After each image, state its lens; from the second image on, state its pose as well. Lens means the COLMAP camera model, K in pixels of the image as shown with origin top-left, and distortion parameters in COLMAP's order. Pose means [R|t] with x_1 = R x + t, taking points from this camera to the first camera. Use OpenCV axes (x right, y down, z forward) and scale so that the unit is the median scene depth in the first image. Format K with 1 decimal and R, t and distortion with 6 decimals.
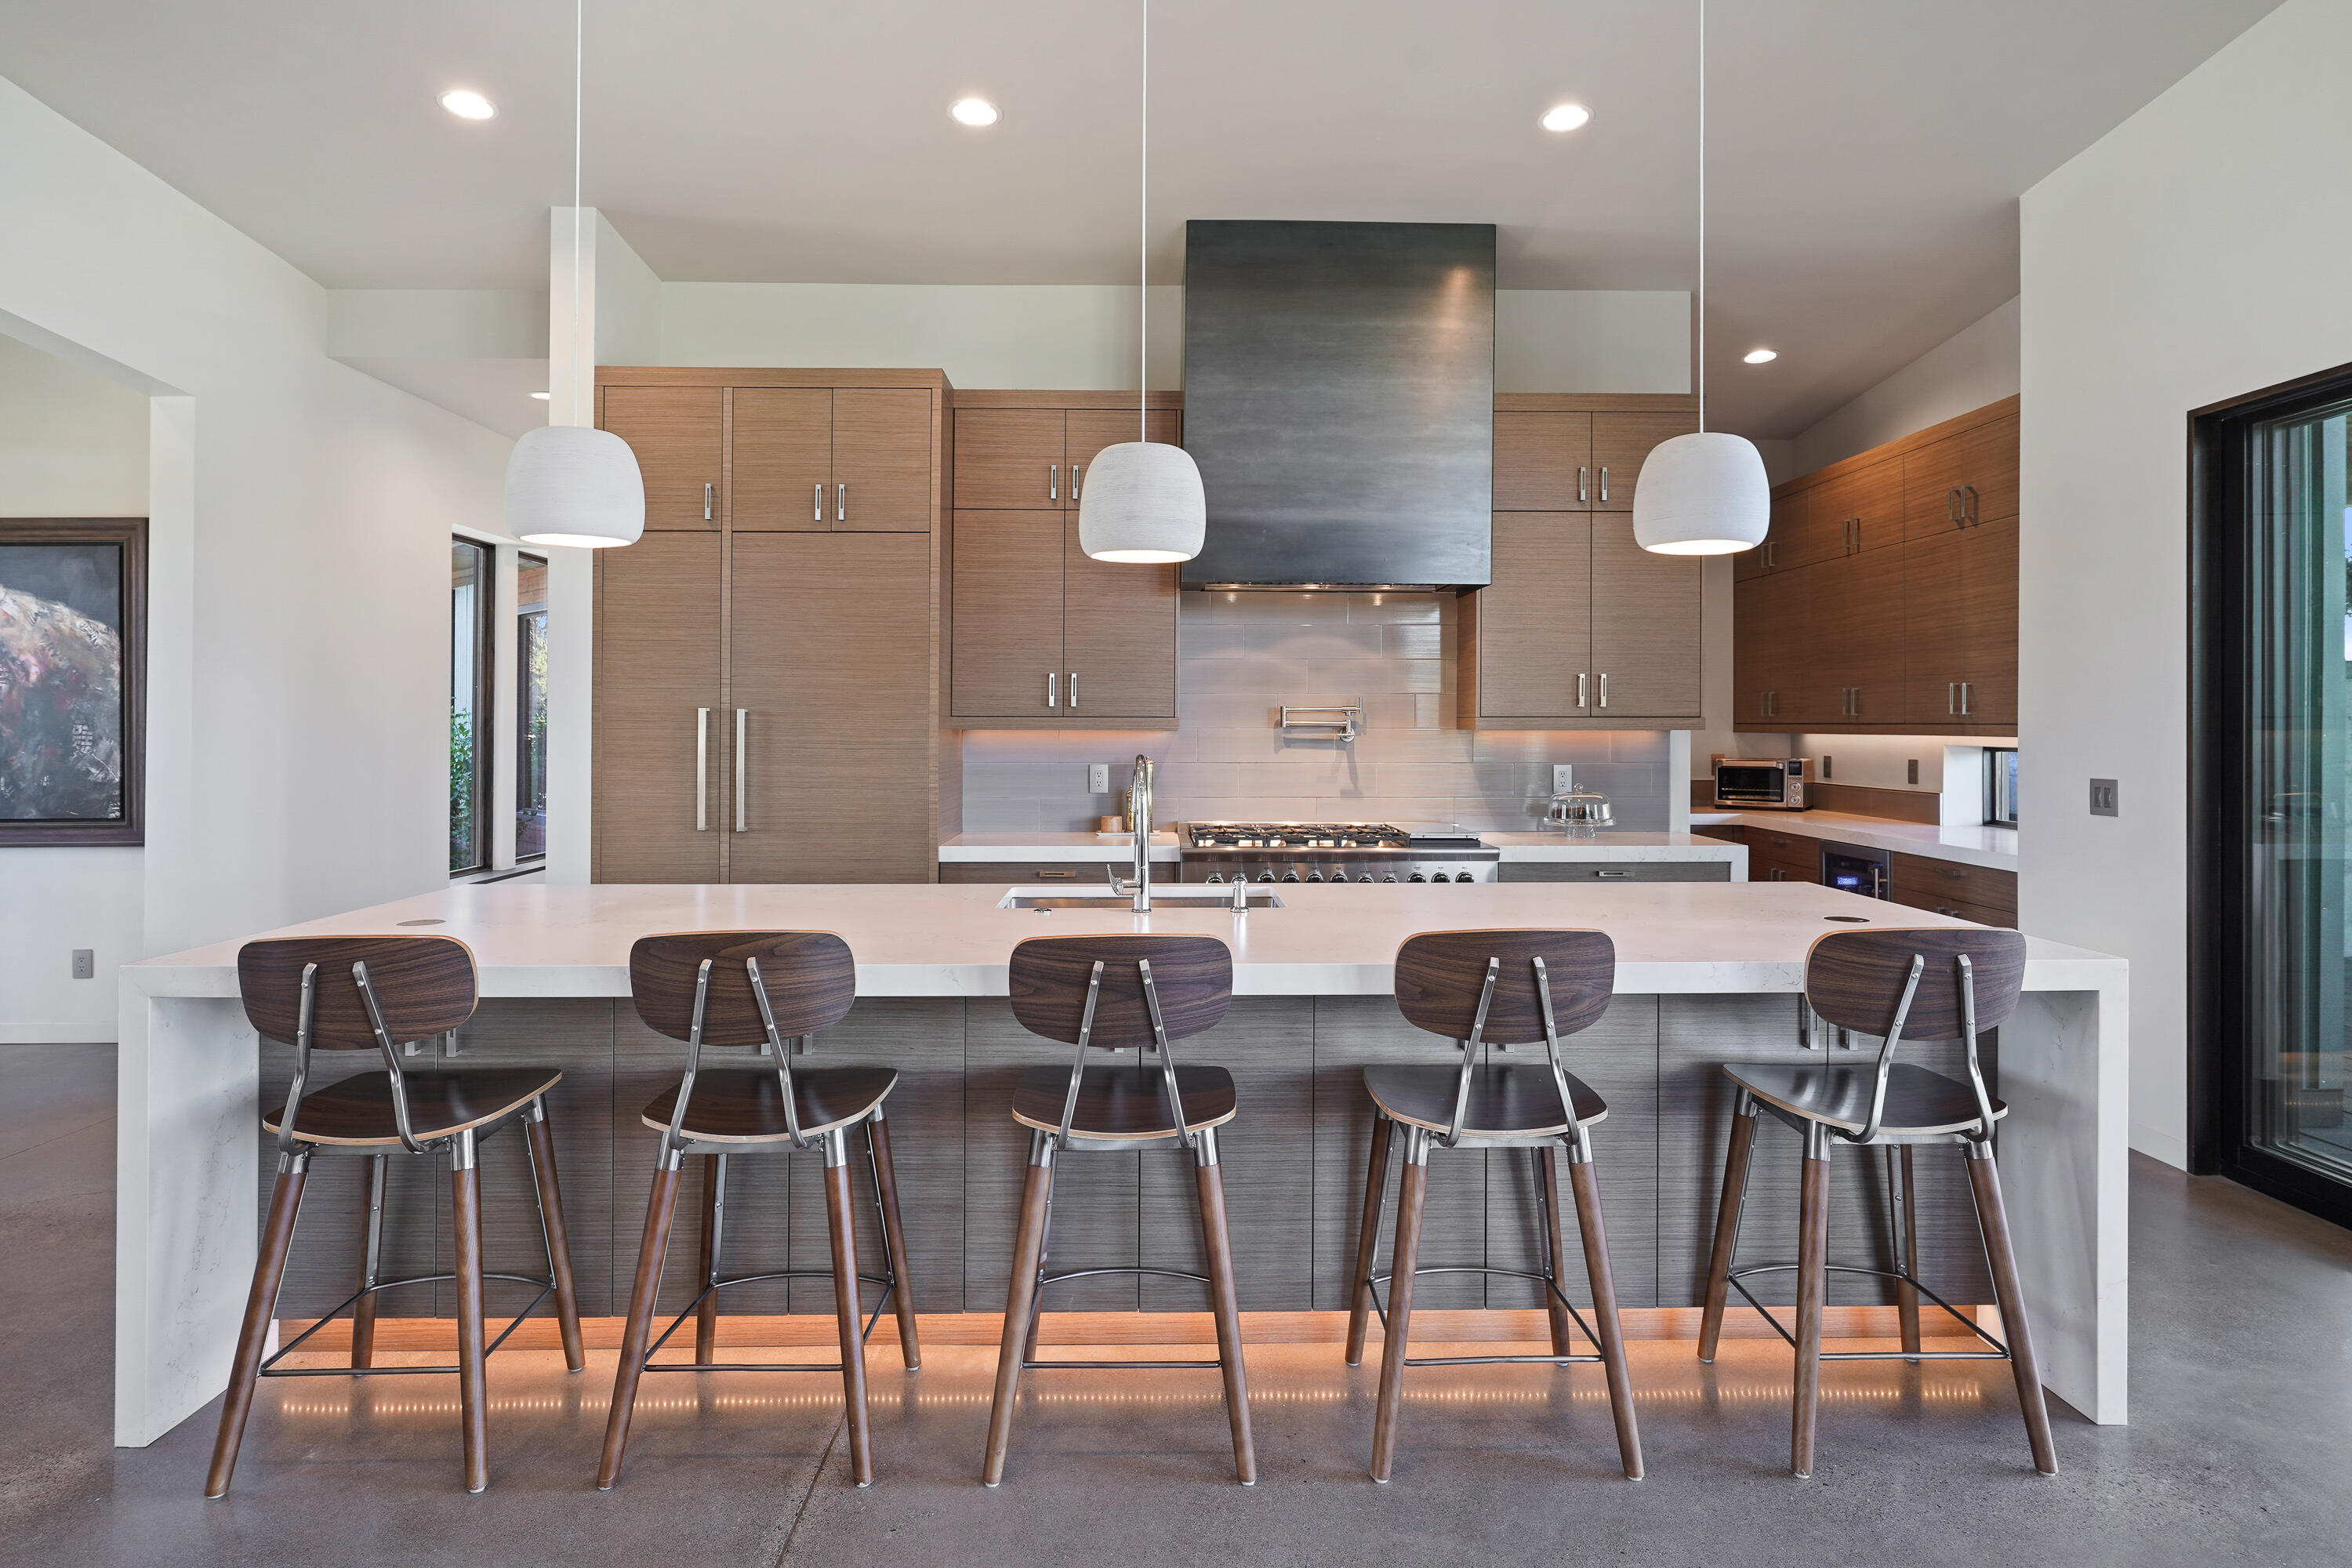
lens RADIAL K [[1278.5, 0, 1182.9], [0, 1278.5, 733.5], [0, 0, 1]] dist [0.005772, 0.000697]
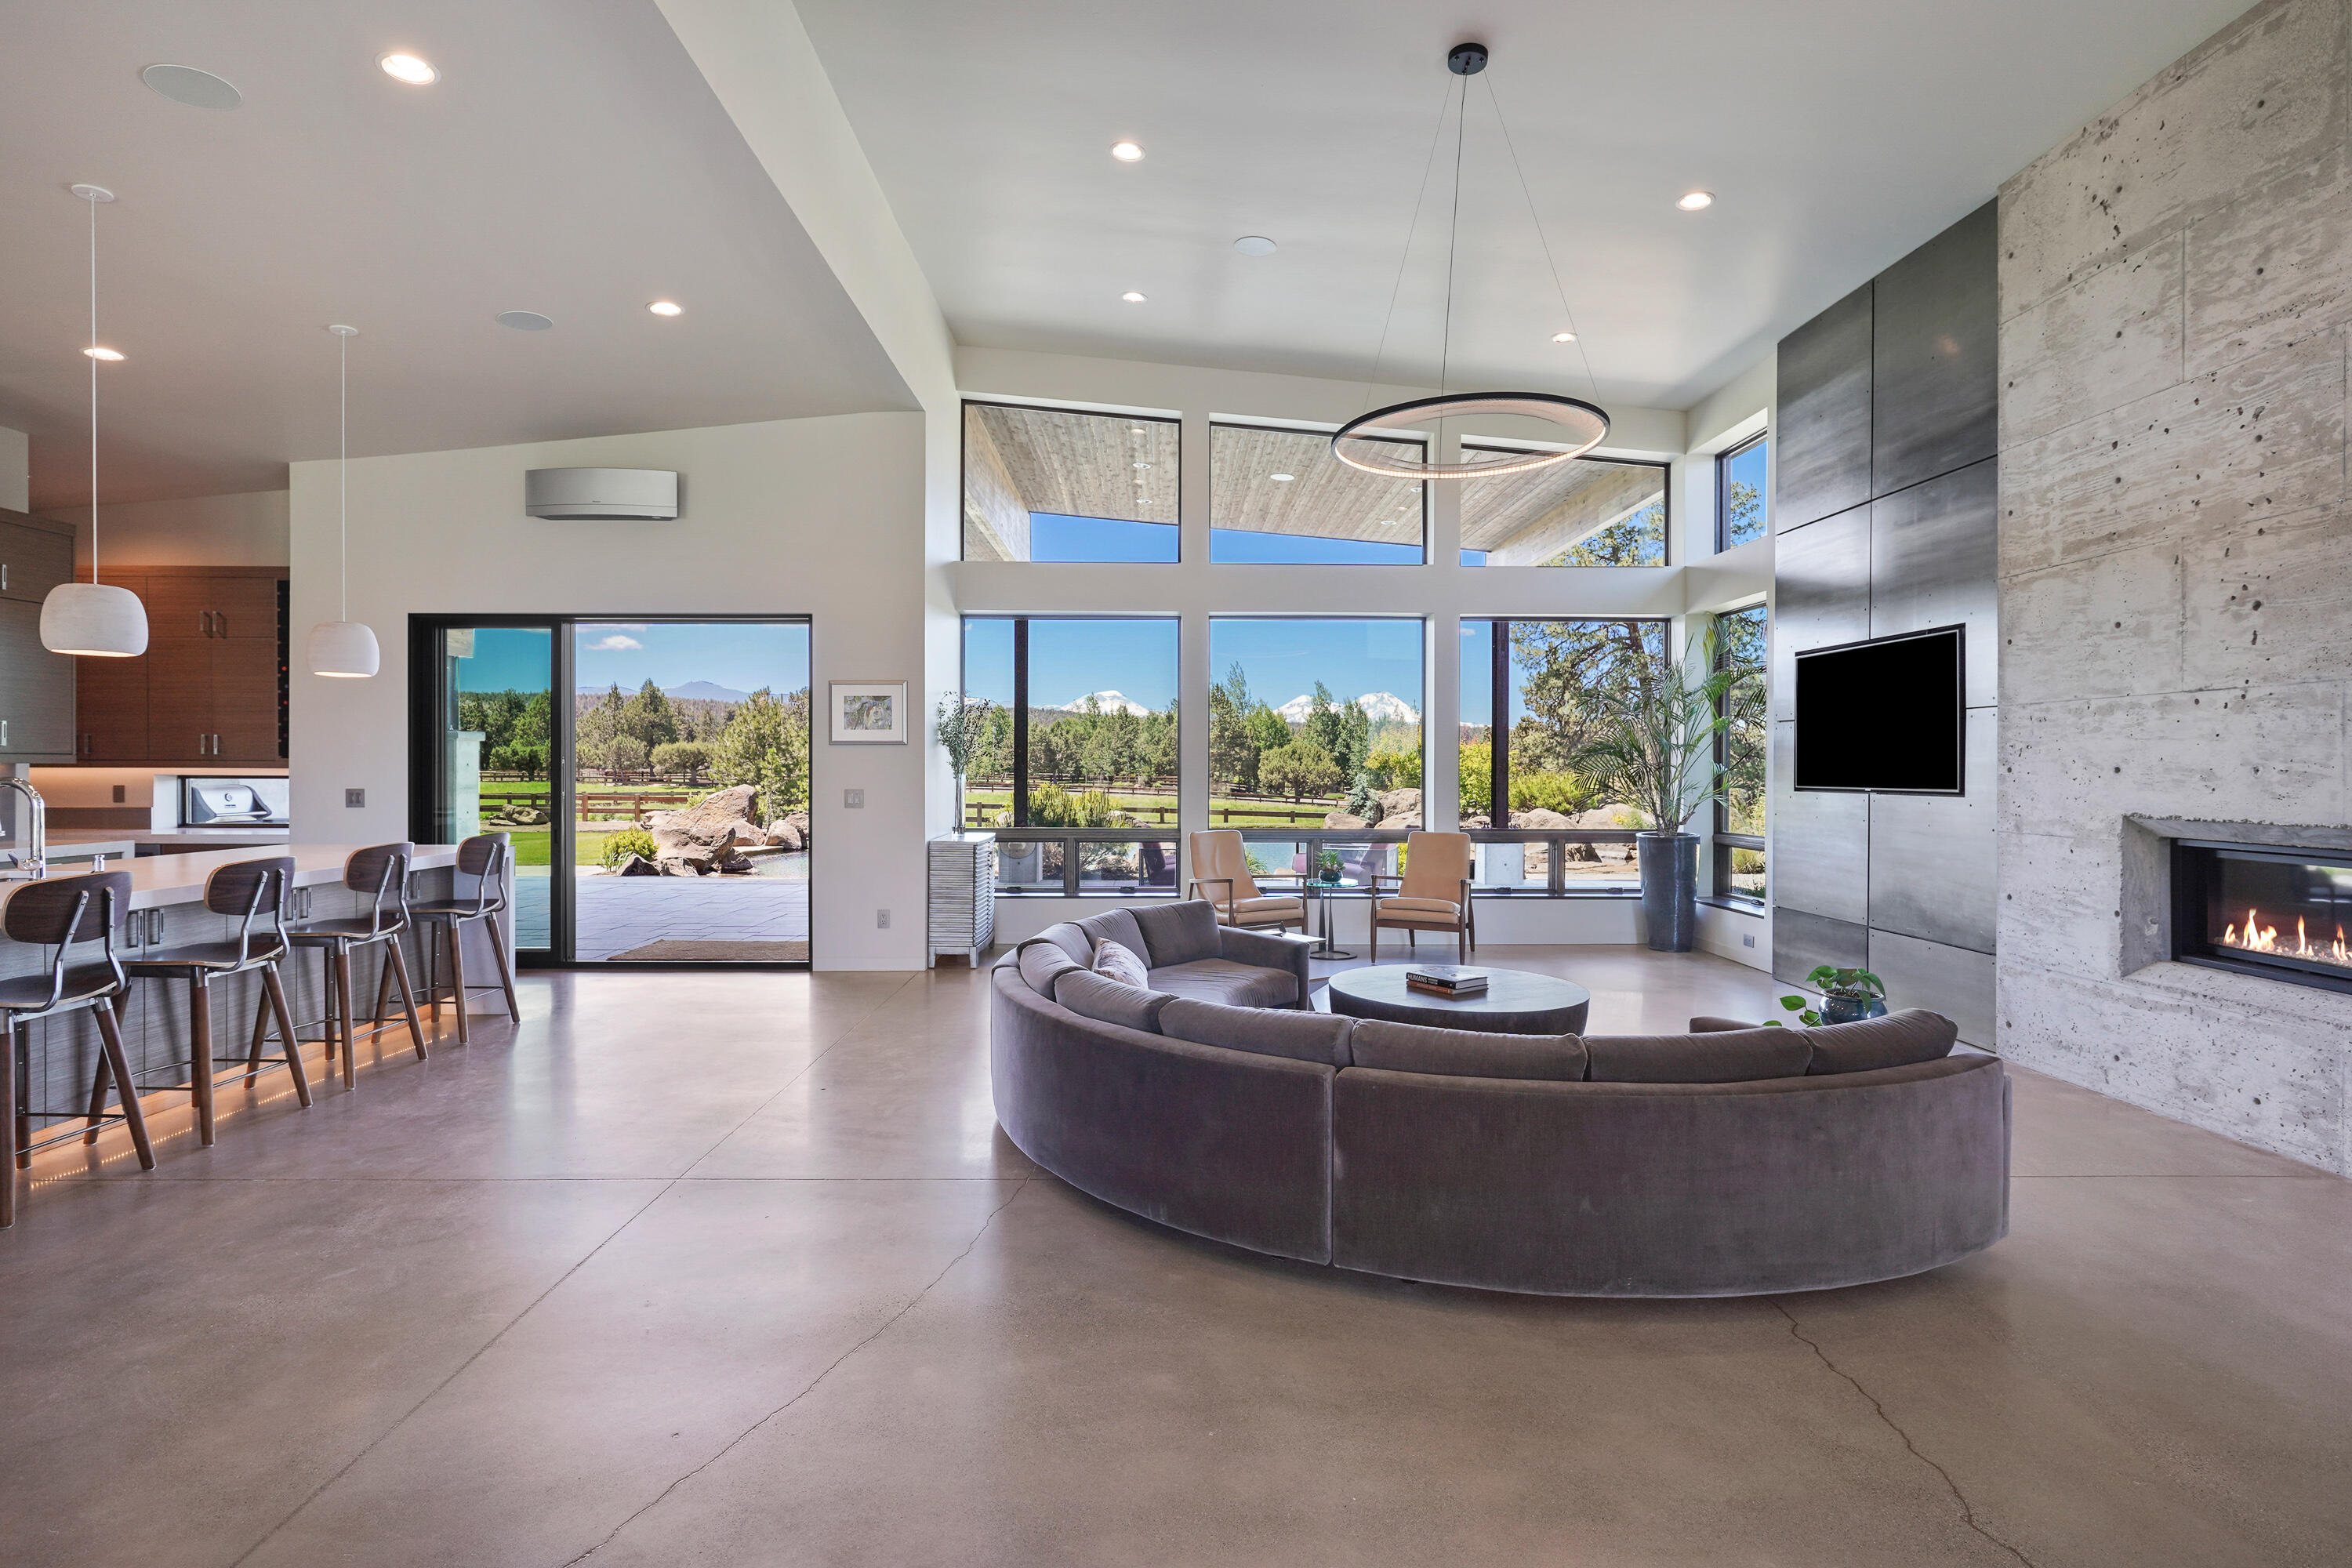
lens RADIAL K [[1159.1, 0, 1182.1], [0, 1159.1, 793.4], [0, 0, 1]] dist [-0.005853, 0.002229]
pose [[0.008188, -0.022248, 0.999719, -0.812910], [0.004339, 0.999744, 0.022213, 0.007337], [-0.999957, 0.004156, 0.008283, -0.212833]]
